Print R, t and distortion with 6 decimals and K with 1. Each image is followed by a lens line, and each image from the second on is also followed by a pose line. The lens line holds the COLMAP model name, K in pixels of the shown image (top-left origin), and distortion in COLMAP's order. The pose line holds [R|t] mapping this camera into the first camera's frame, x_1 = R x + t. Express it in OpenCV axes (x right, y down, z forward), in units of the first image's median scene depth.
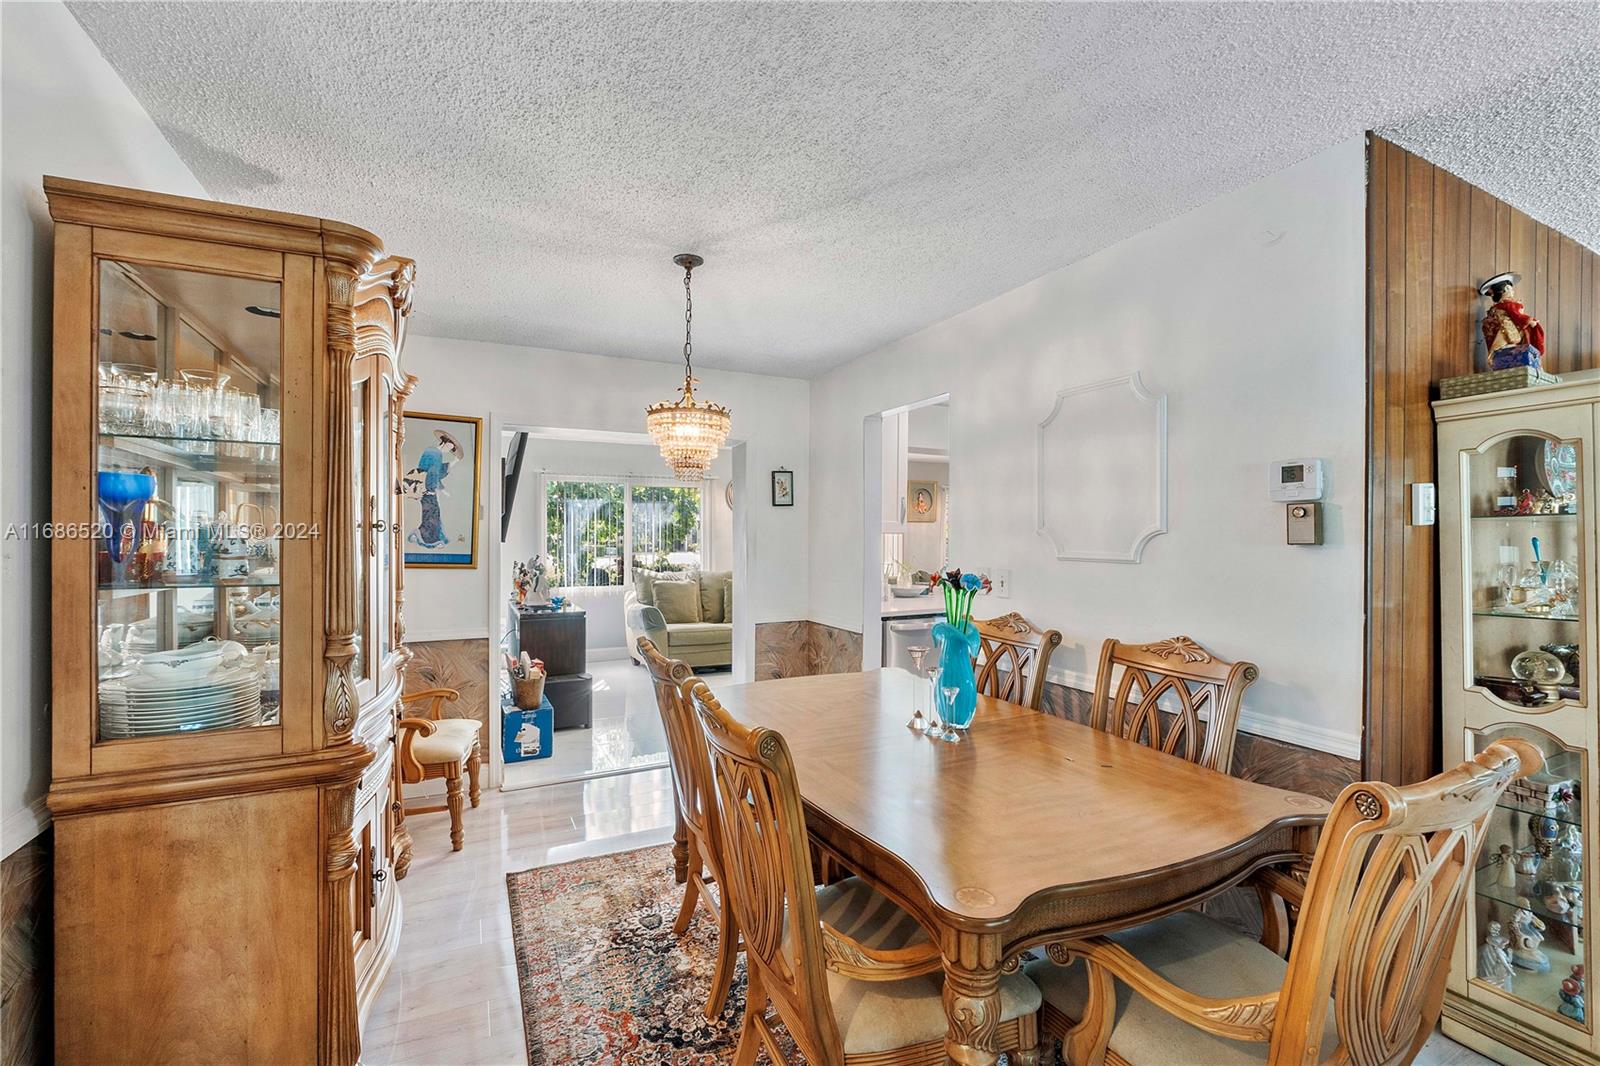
lens RADIAL K [[677.6, 0, 794.5], [0, 677.6, 537.3], [0, 0, 1]] dist [-0.010302, 0.001191]
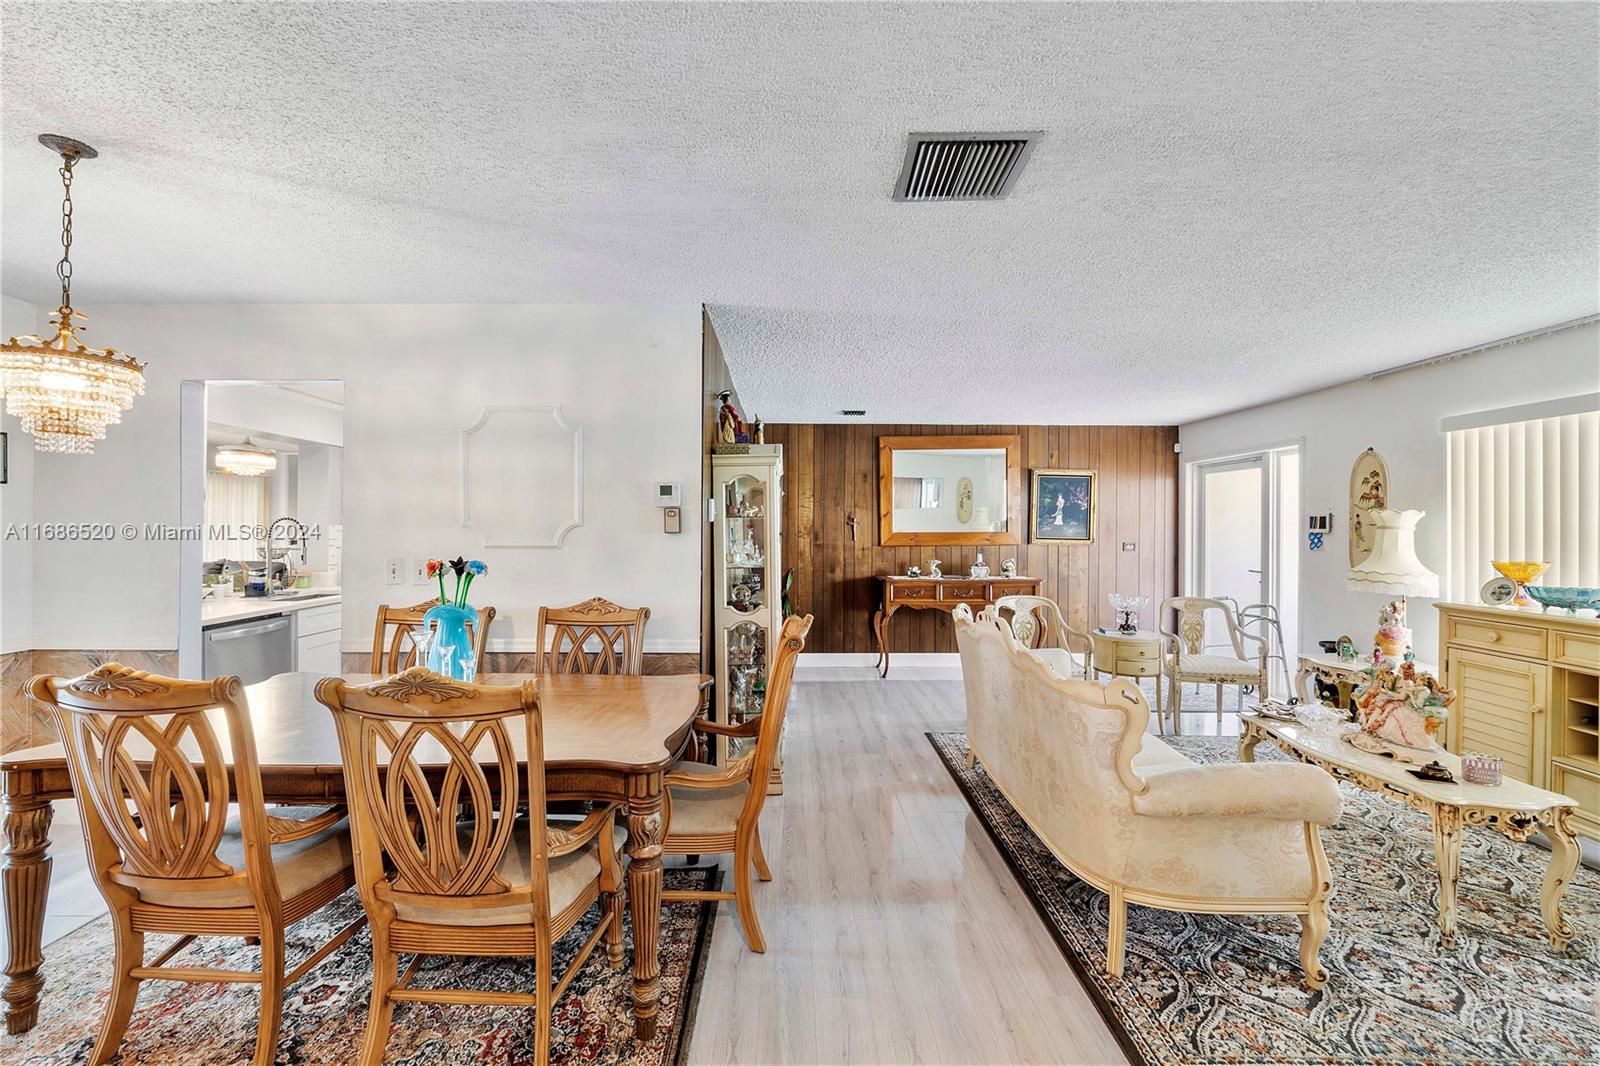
lens RADIAL K [[677.6, 0, 793.1], [0, 677.6, 526.2], [0, 0, 1]] dist [-0.010302, 0.001191]
pose [[0.436639, 0.001225, 0.899636, -0.532920], [0.002933, 0.999992, -0.002785, -0.000221], [-0.899632, 0.003855, 0.436632, -0.006172]]
